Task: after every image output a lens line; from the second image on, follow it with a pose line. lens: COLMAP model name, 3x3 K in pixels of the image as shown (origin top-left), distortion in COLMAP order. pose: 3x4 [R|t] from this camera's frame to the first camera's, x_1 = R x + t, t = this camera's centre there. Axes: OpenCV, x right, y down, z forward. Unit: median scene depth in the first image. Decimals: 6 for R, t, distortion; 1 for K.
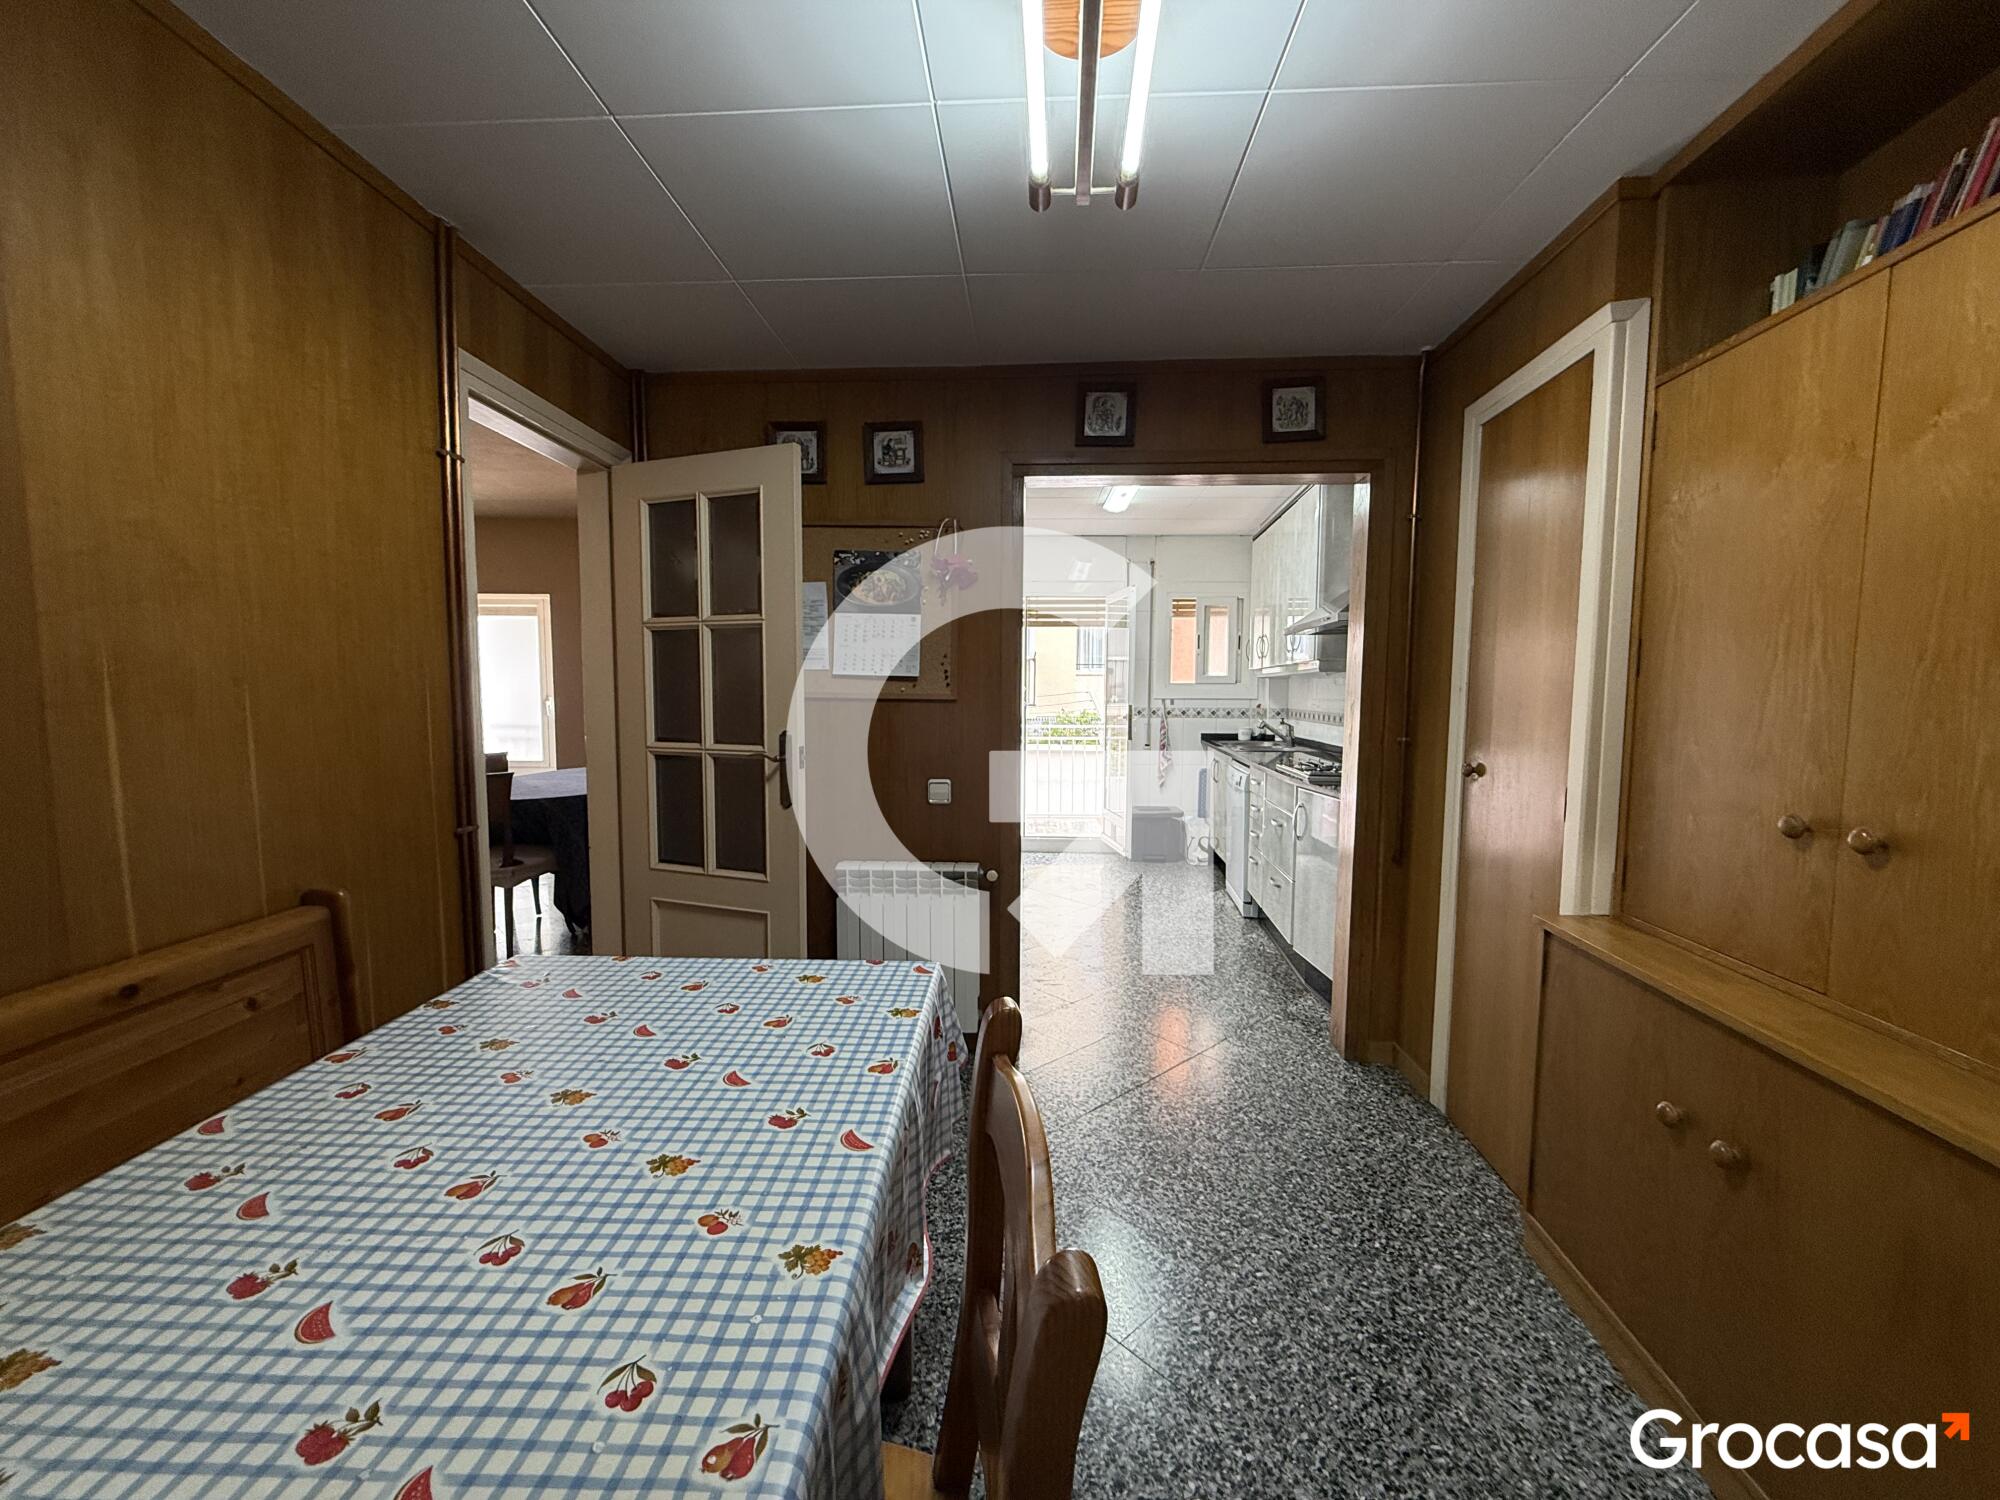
lens RADIAL K [[795.3, 0, 994.8], [0, 795.3, 751.6], [0, 0, 1]] dist [0.000324, -0.000169]
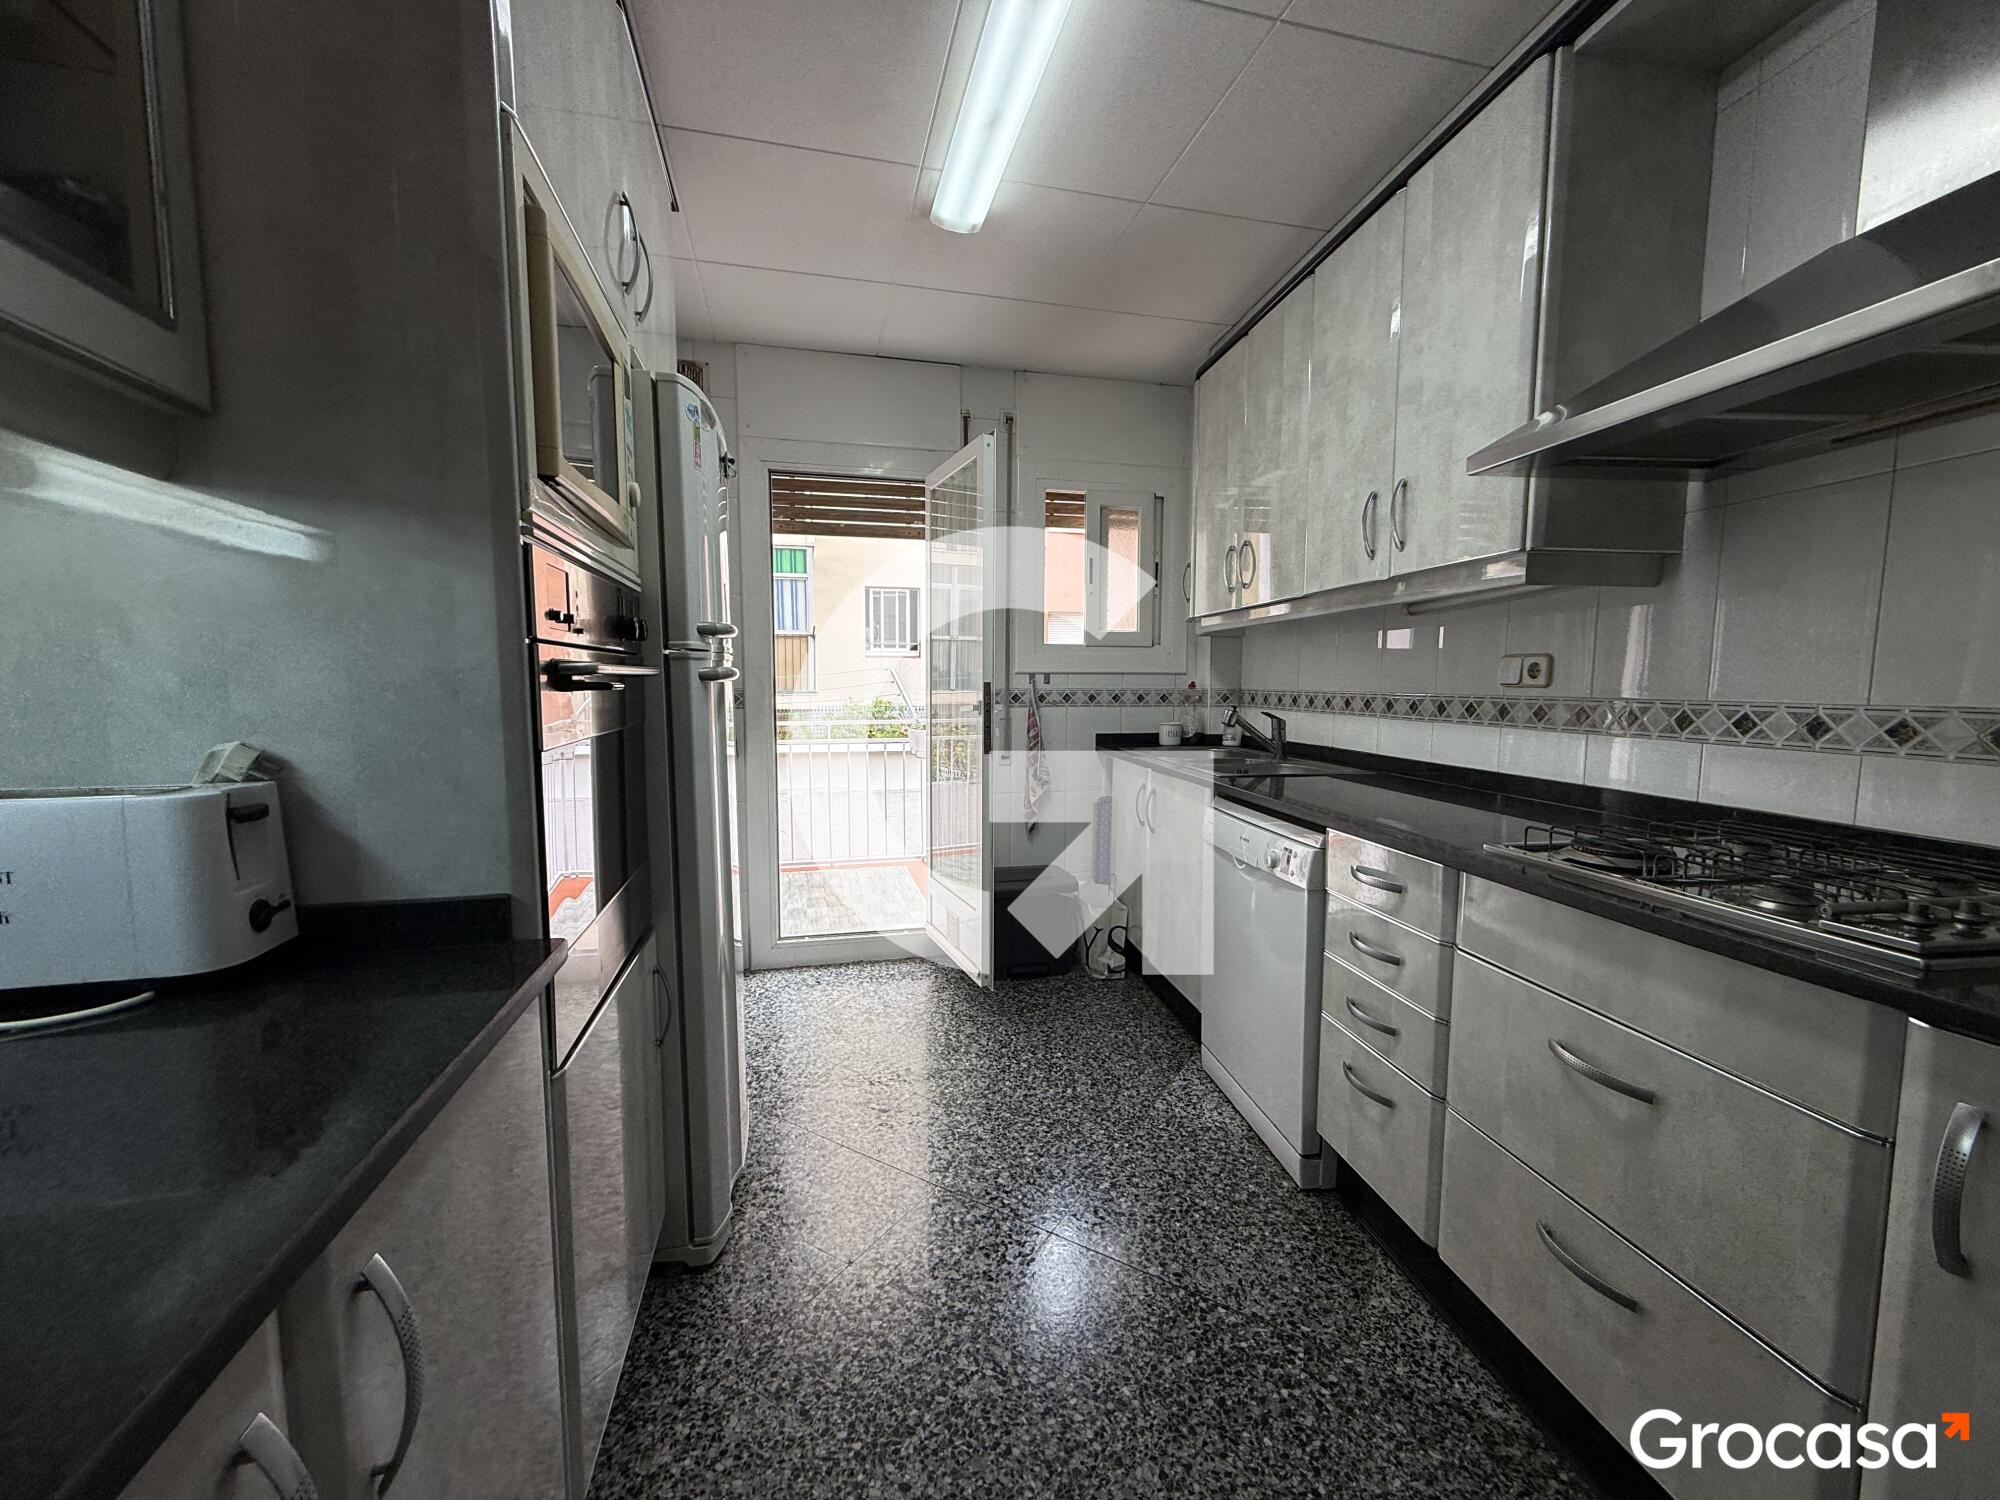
lens RADIAL K [[795.3, 0, 997.3], [0, 795.3, 751.9], [0, 0, 1]] dist [0.000324, -0.000169]
pose [[0.964596, -0.026230, 0.262426, 0.126011], [0.022512, 0.999599, 0.017164, -0.064315], [-0.262771, -0.010648, 0.964800, 1.405647]]
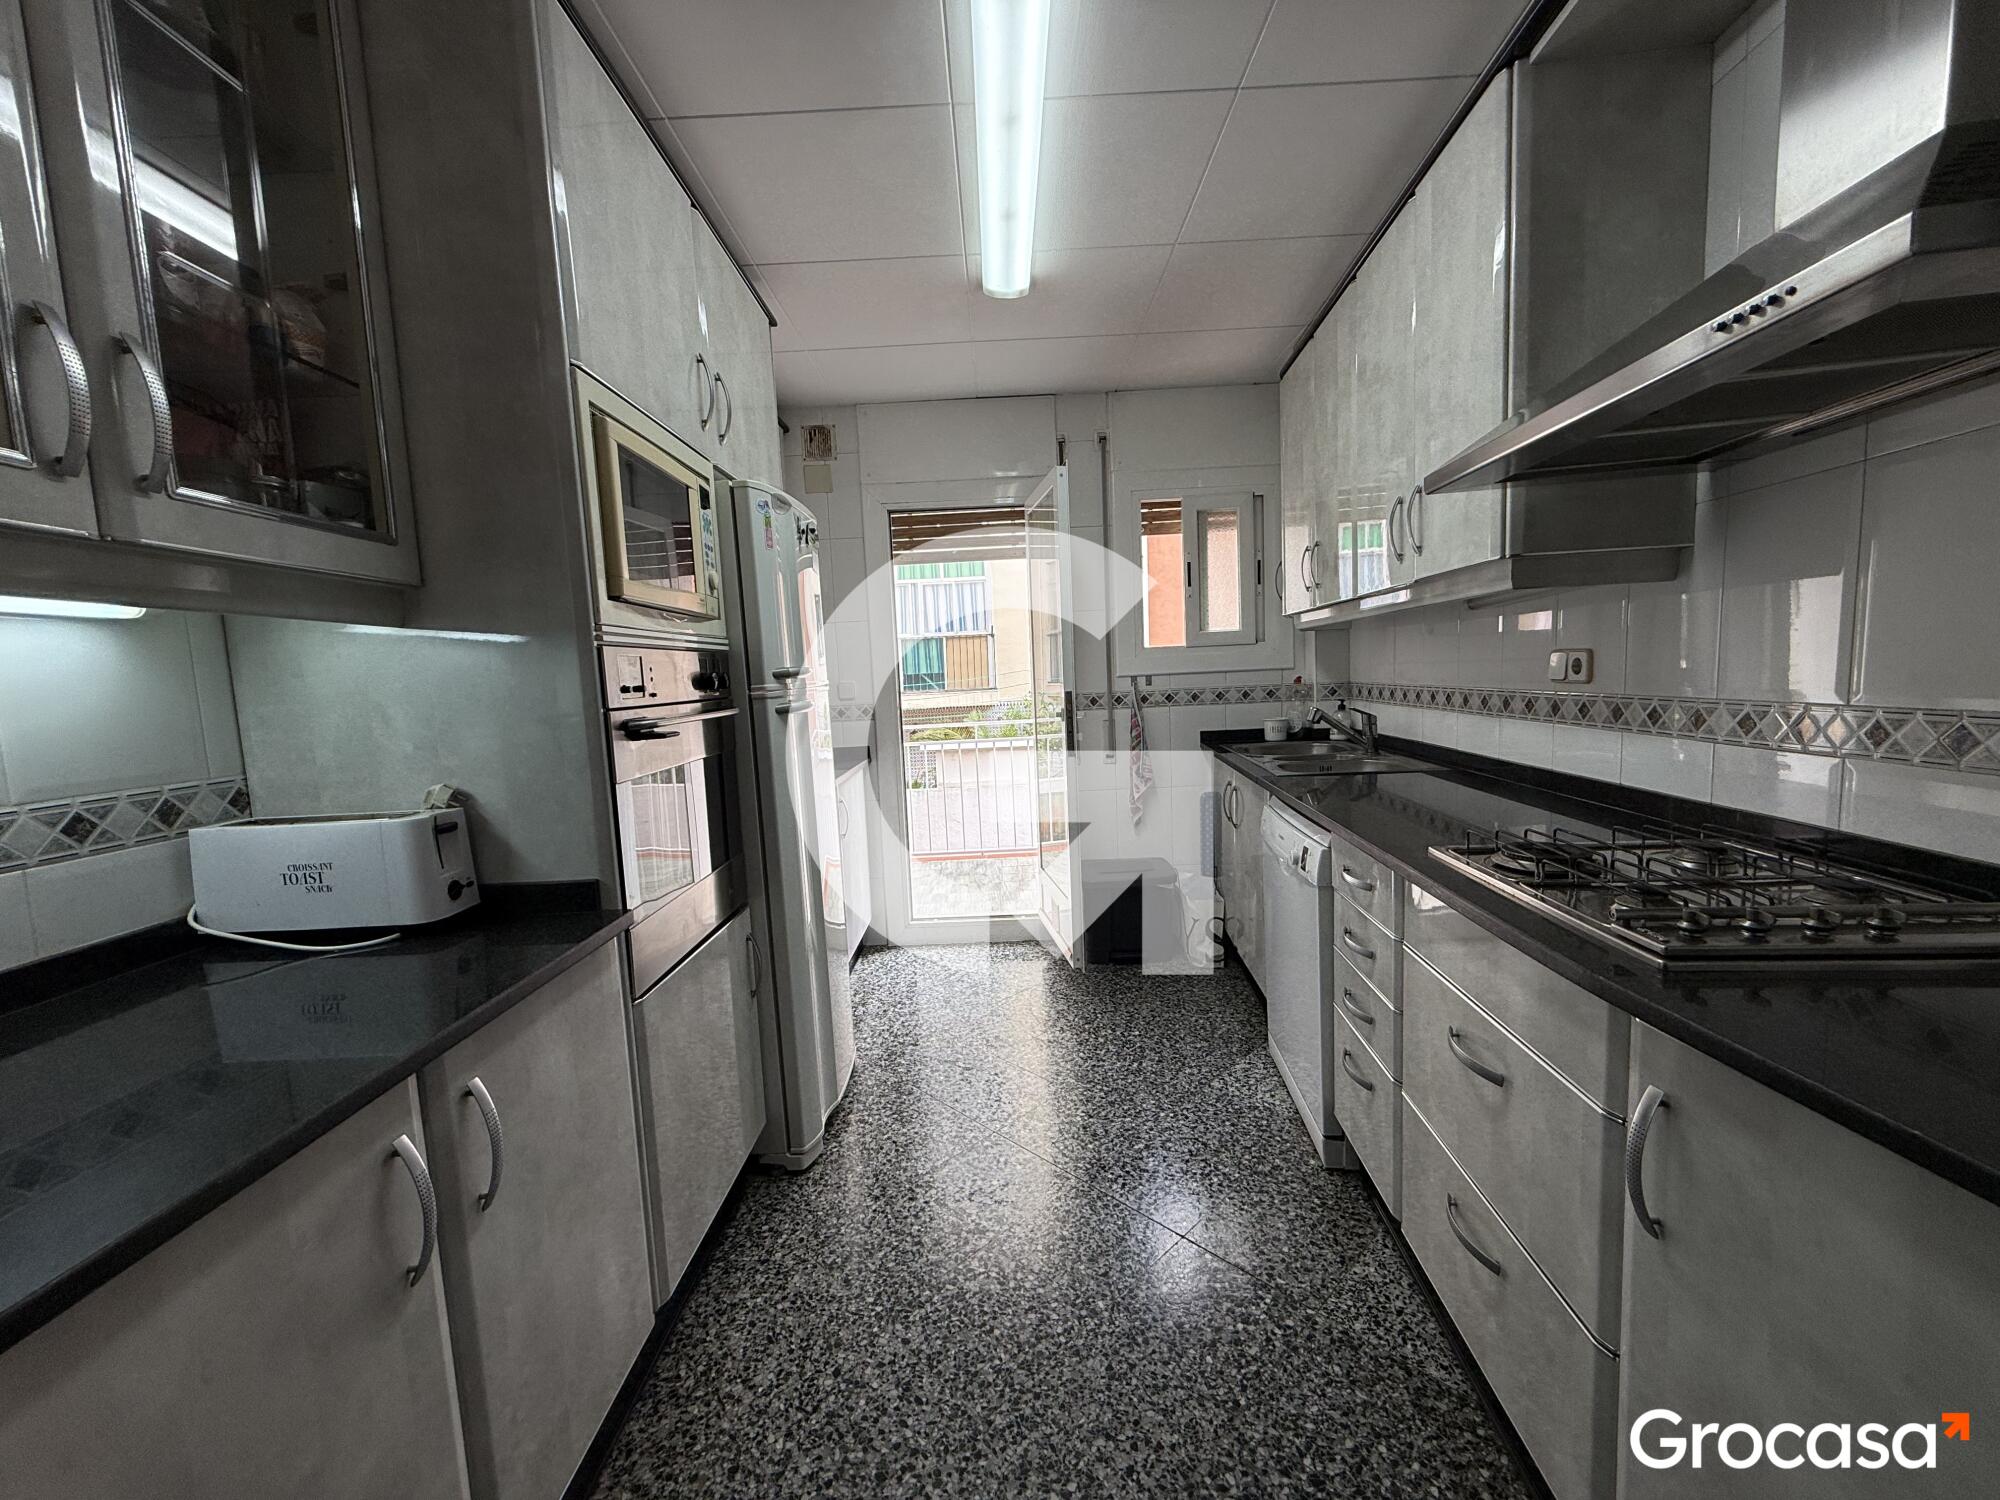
lens RADIAL K [[795.3, 0, 997.2], [0, 795.3, 752.0], [0, 0, 1]] dist [0.000324, -0.000169]
pose [[0.998512, -0.052602, 0.014394, 0.300169], [0.052262, 0.998366, 0.023108, -0.087301], [-0.015586, -0.022321, 0.999629, 1.241523]]
